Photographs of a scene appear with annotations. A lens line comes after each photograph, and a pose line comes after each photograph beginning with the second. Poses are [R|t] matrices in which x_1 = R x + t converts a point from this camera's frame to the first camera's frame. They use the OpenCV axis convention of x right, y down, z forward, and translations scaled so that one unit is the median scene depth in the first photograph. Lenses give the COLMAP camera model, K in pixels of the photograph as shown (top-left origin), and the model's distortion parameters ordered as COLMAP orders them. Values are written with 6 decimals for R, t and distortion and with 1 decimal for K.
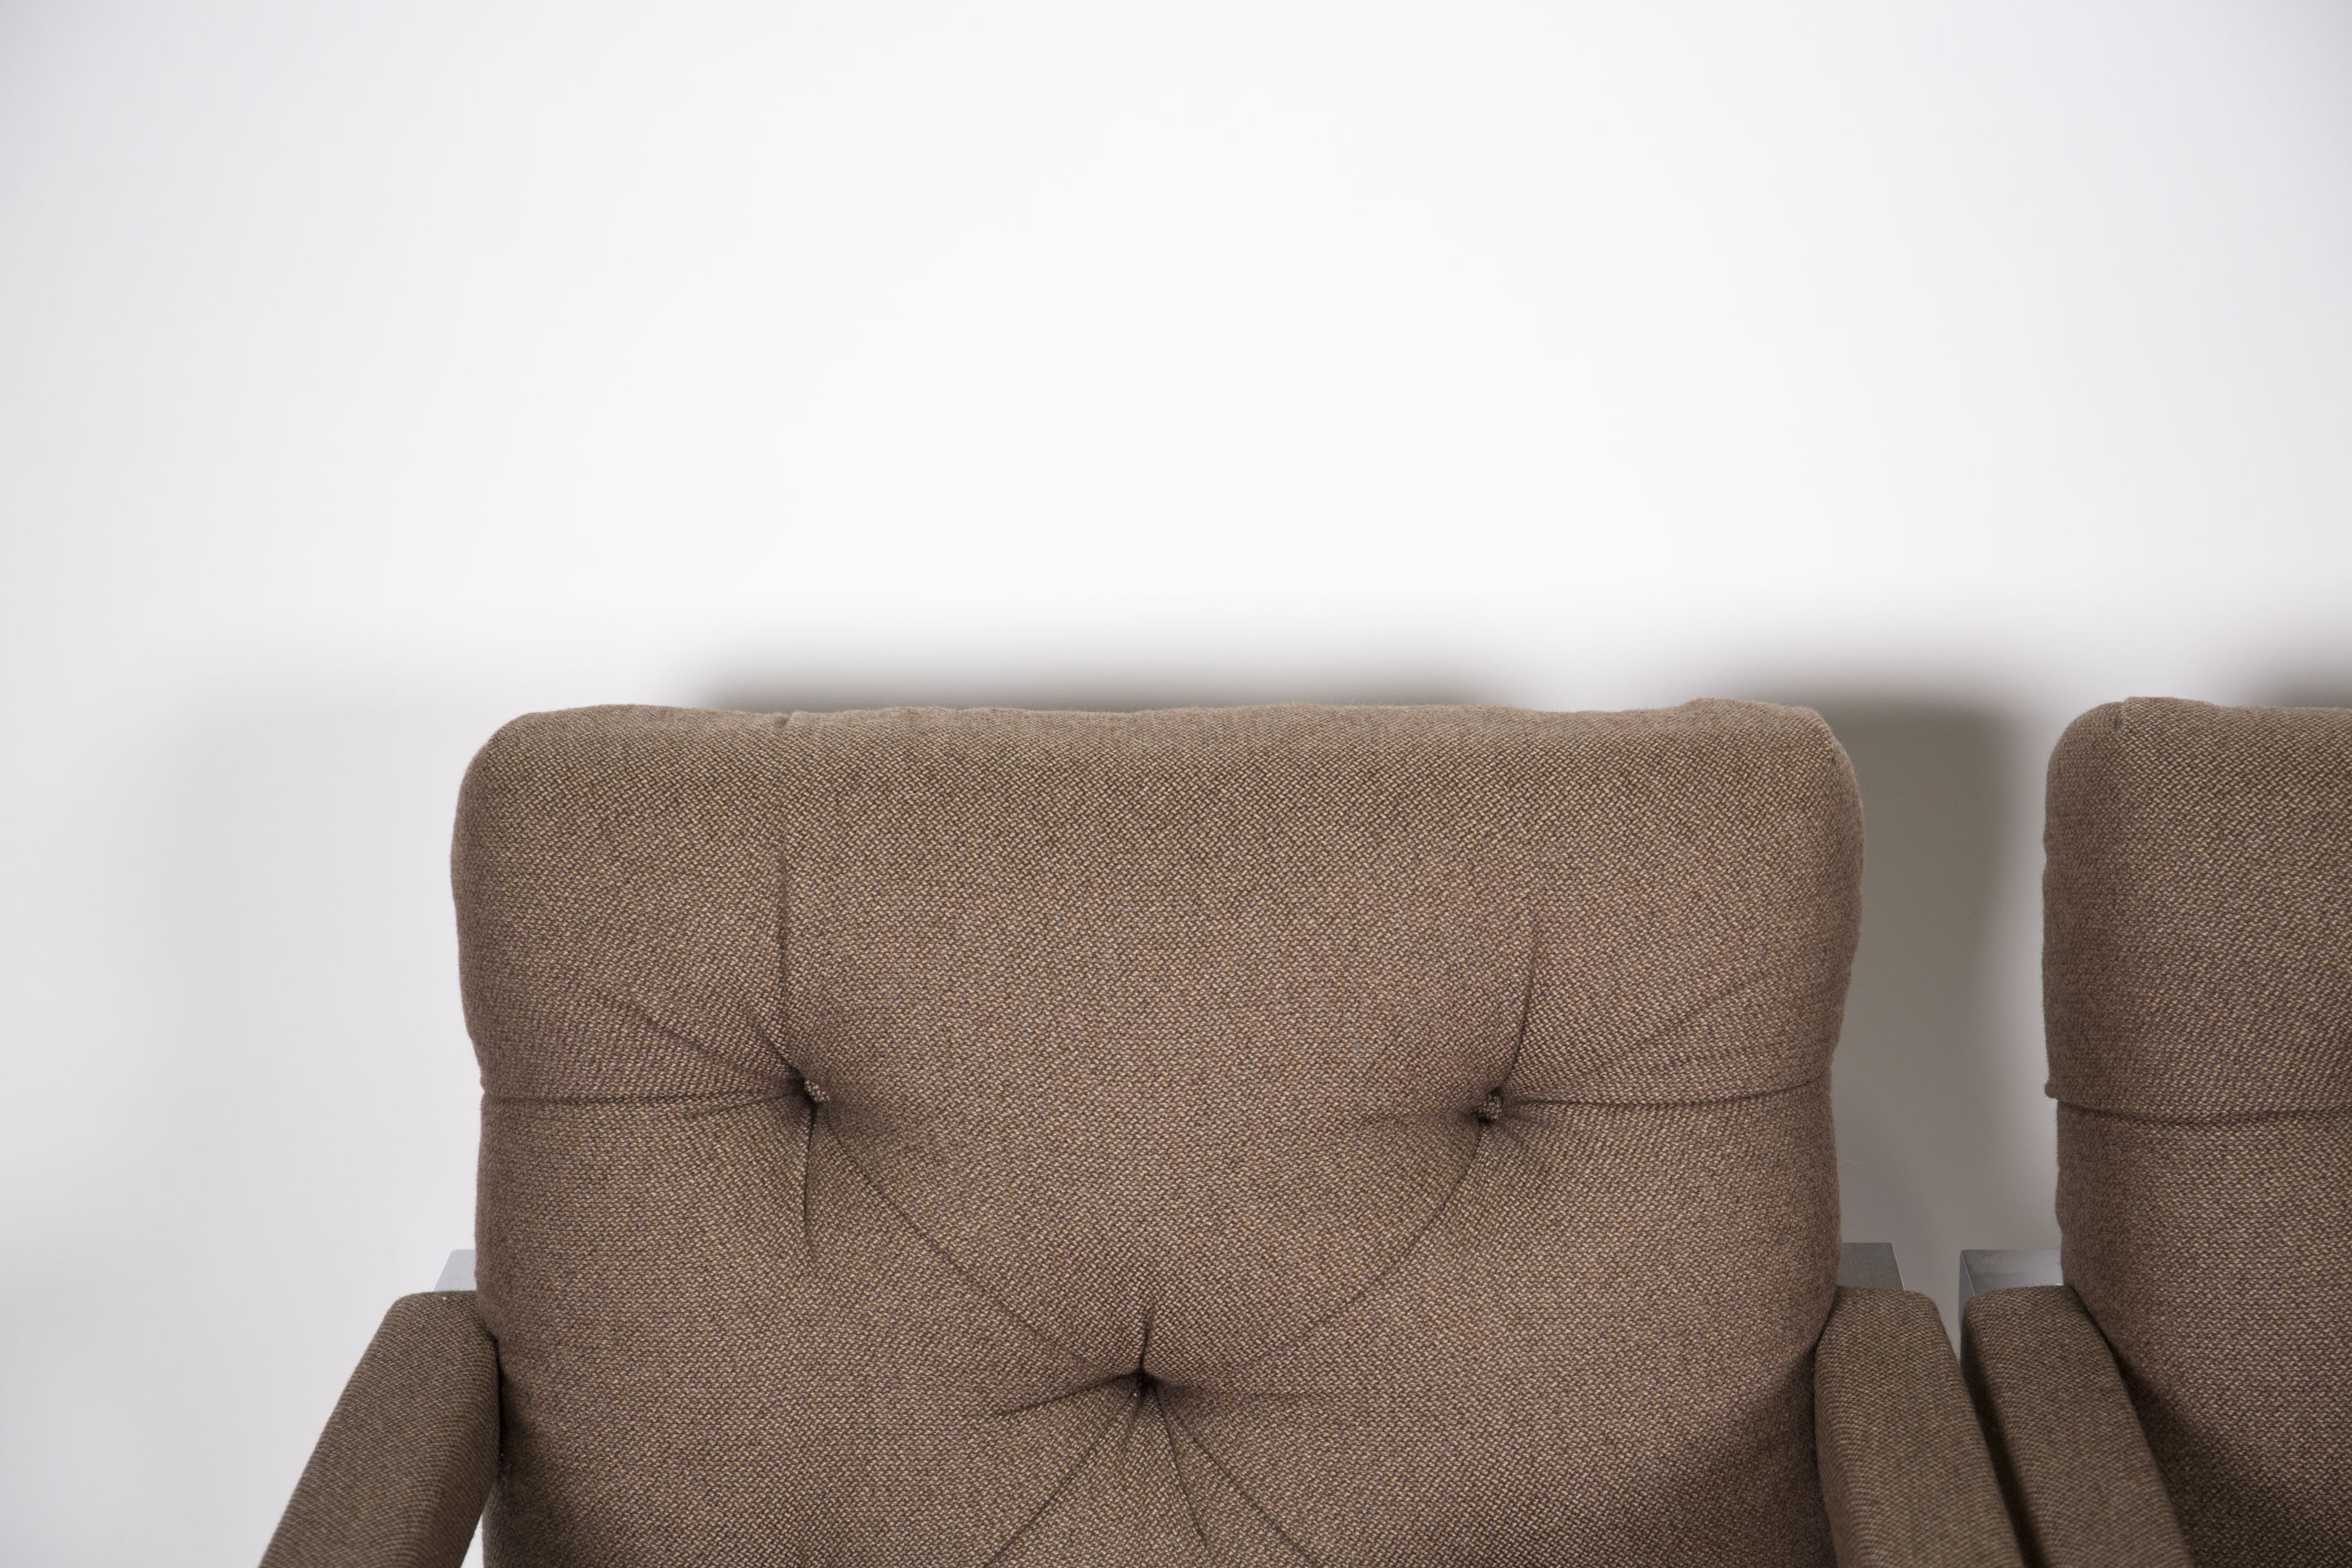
lens RADIAL K [[4276.2, 0, 1189.3], [0, 4276.2, 759.9], [0, 0, 1]] dist [0.123298, 0.000000]
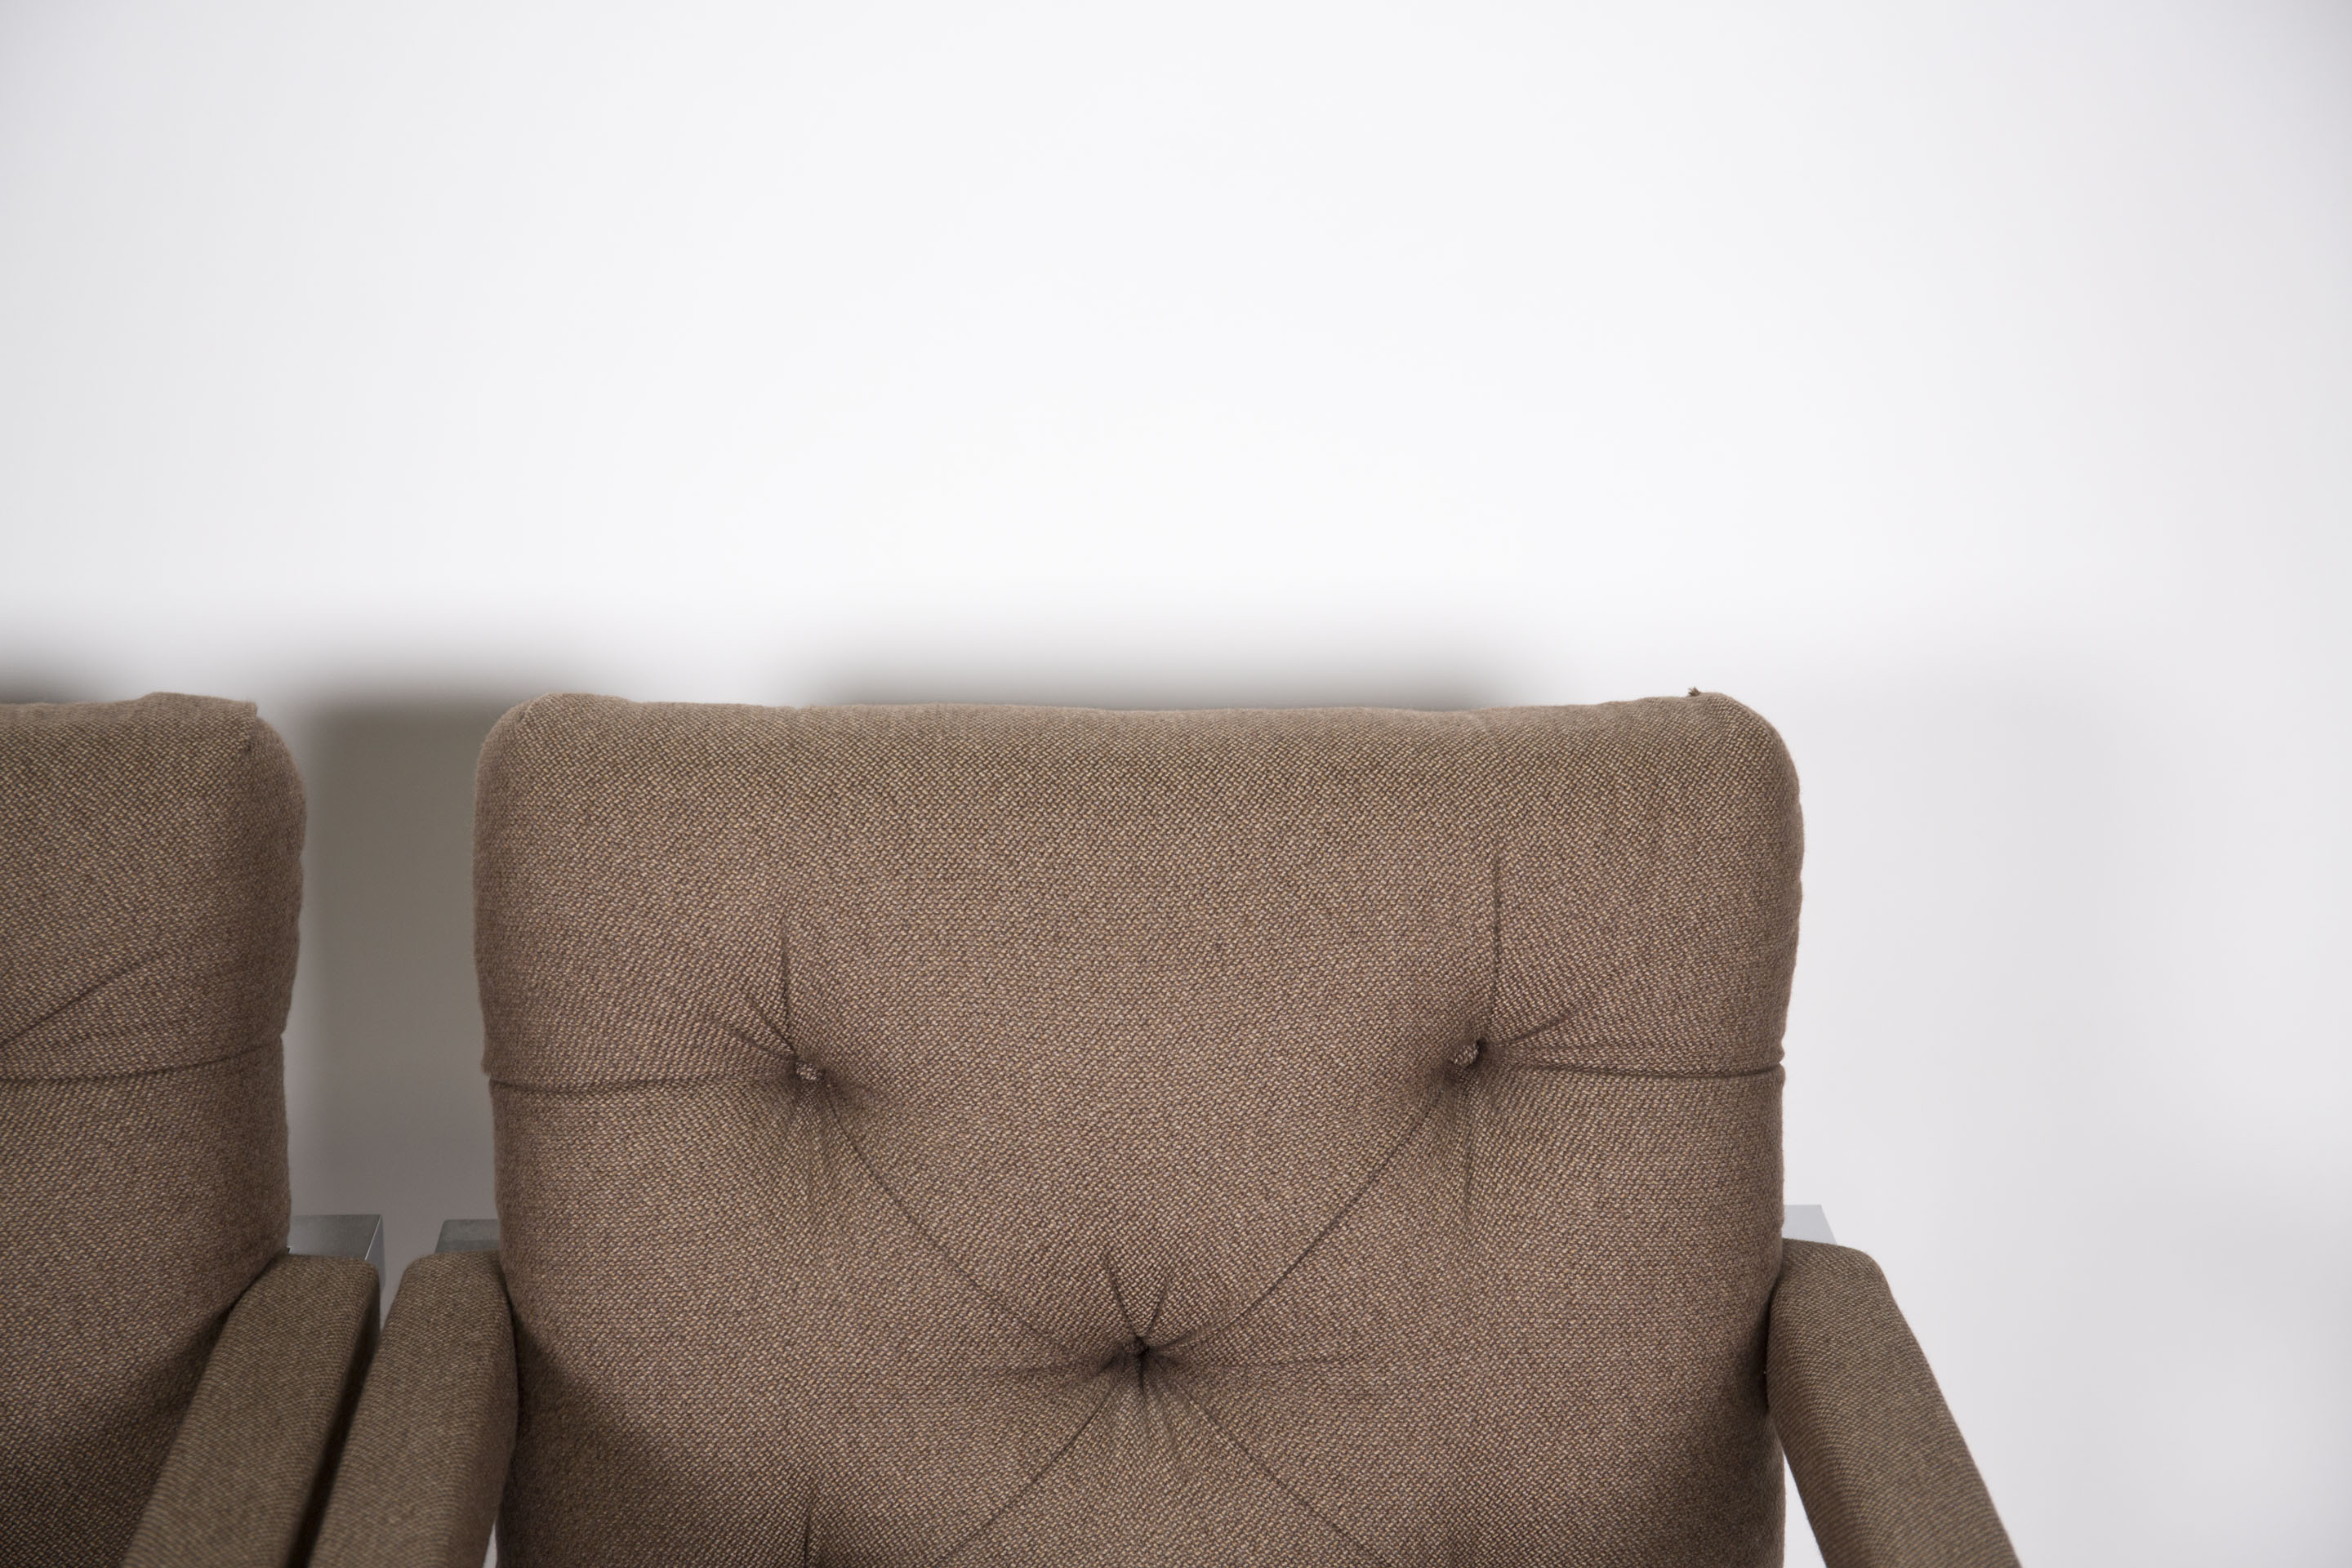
lens RADIAL K [[4276.2, 0, 1172.6], [0, 4276.2, 780.2], [0, 0, 1]] dist [0.123298, 0.000000]
pose [[0.997323, 0.002099, 0.073088, 0.303496], [-0.001775, 0.999988, -0.004496, 0.011901], [-0.073096, 0.004354, 0.997315, -0.065972]]
